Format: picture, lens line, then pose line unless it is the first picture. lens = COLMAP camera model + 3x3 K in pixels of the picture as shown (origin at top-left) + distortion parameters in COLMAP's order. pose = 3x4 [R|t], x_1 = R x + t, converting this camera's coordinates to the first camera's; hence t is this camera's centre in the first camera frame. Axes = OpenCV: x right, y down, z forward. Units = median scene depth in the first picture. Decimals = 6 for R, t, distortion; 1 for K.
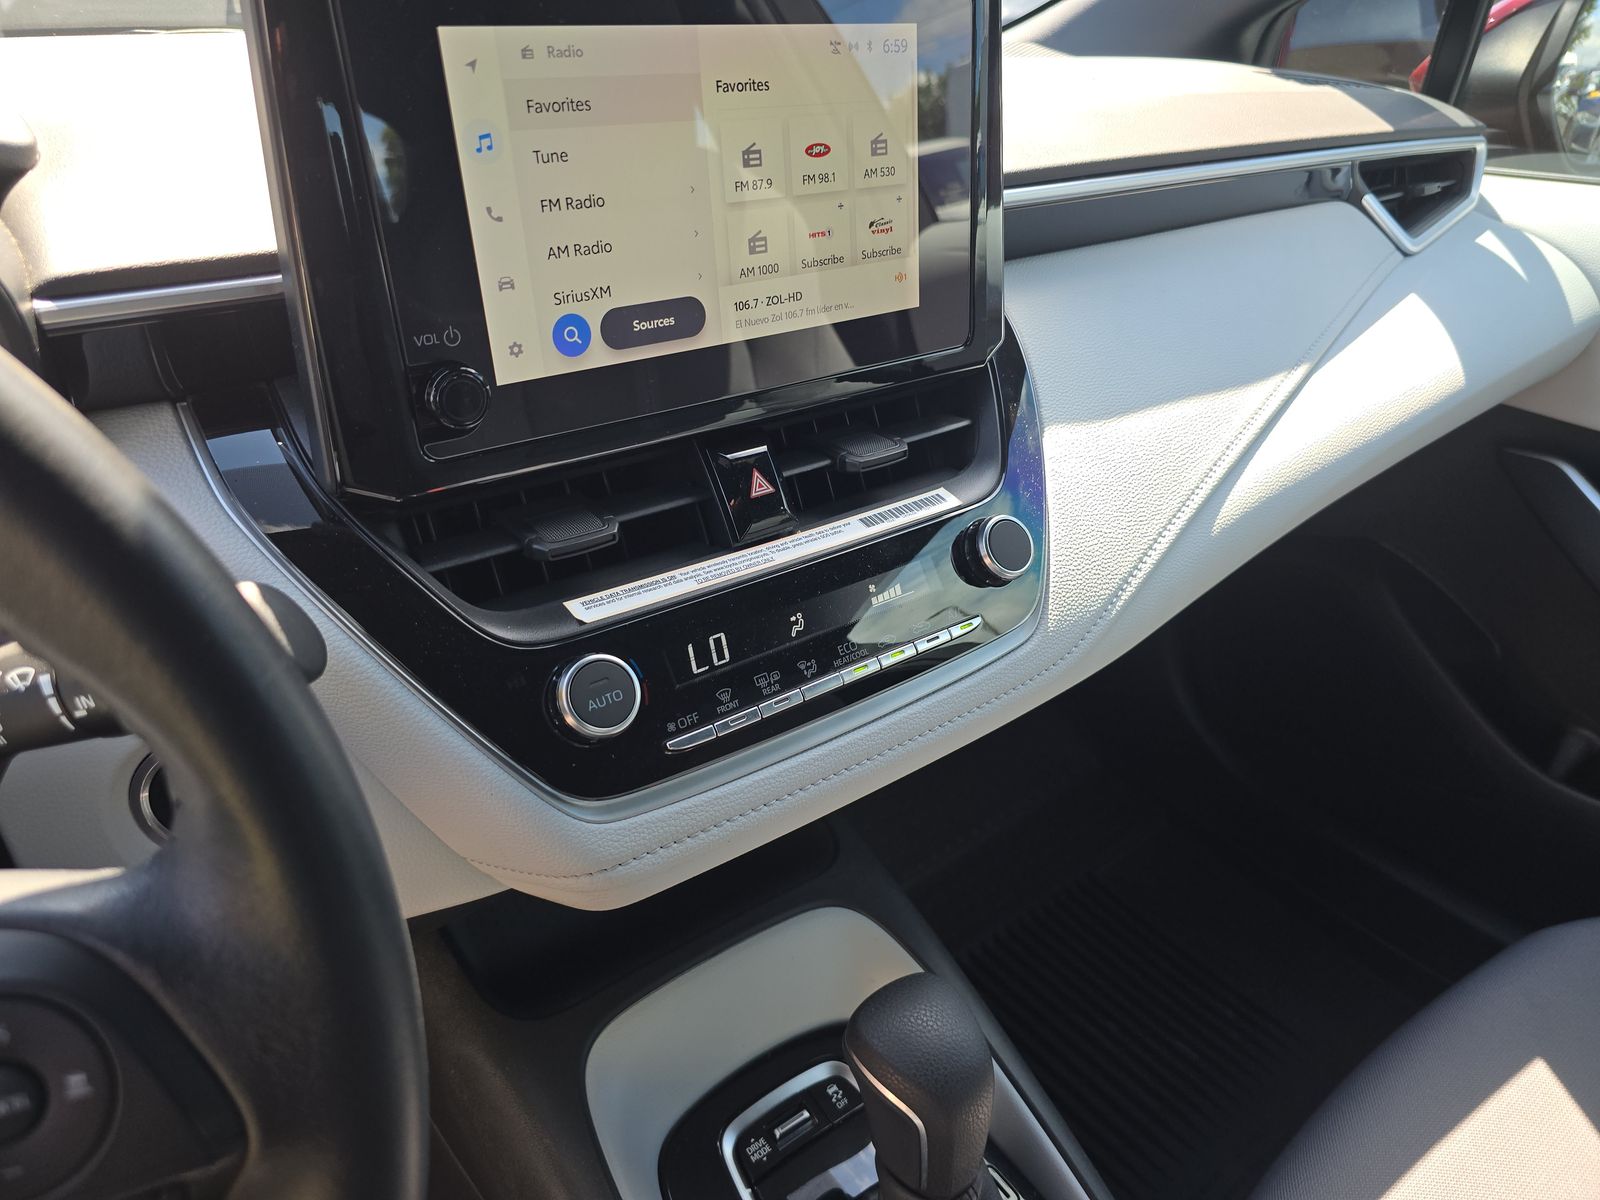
lens RADIAL K [[1113.3, 0, 800.0], [0, 1113.3, 600.0], [0, 0, 1]] dist [0.037575, -0.047019]
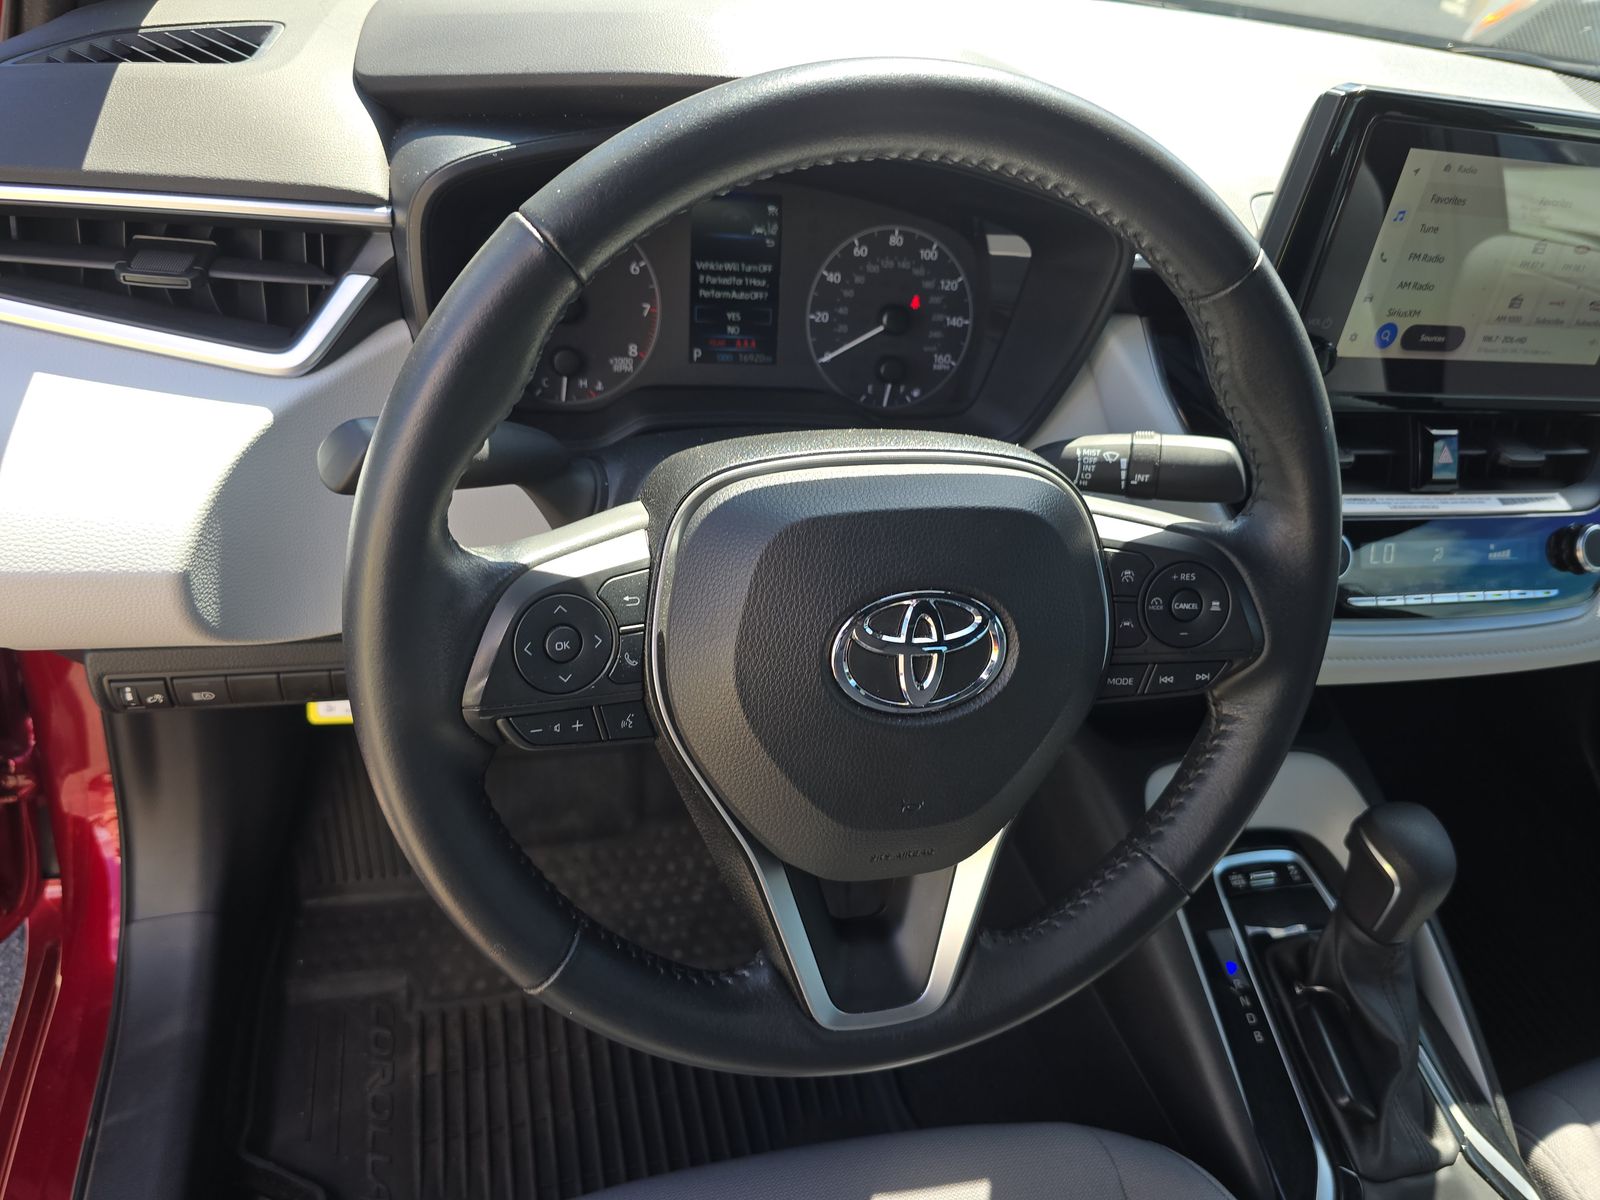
lens RADIAL K [[1113.3, 0, 800.0], [0, 1113.3, 600.0], [0, 0, 1]] dist [0.037575, -0.047019]
pose [[0.917163, 0.324383, -0.231491, -0.435022], [-0.298620, 0.944079, 0.139788, 0.130942], [0.263891, -0.059080, 0.962741, -0.707040]]
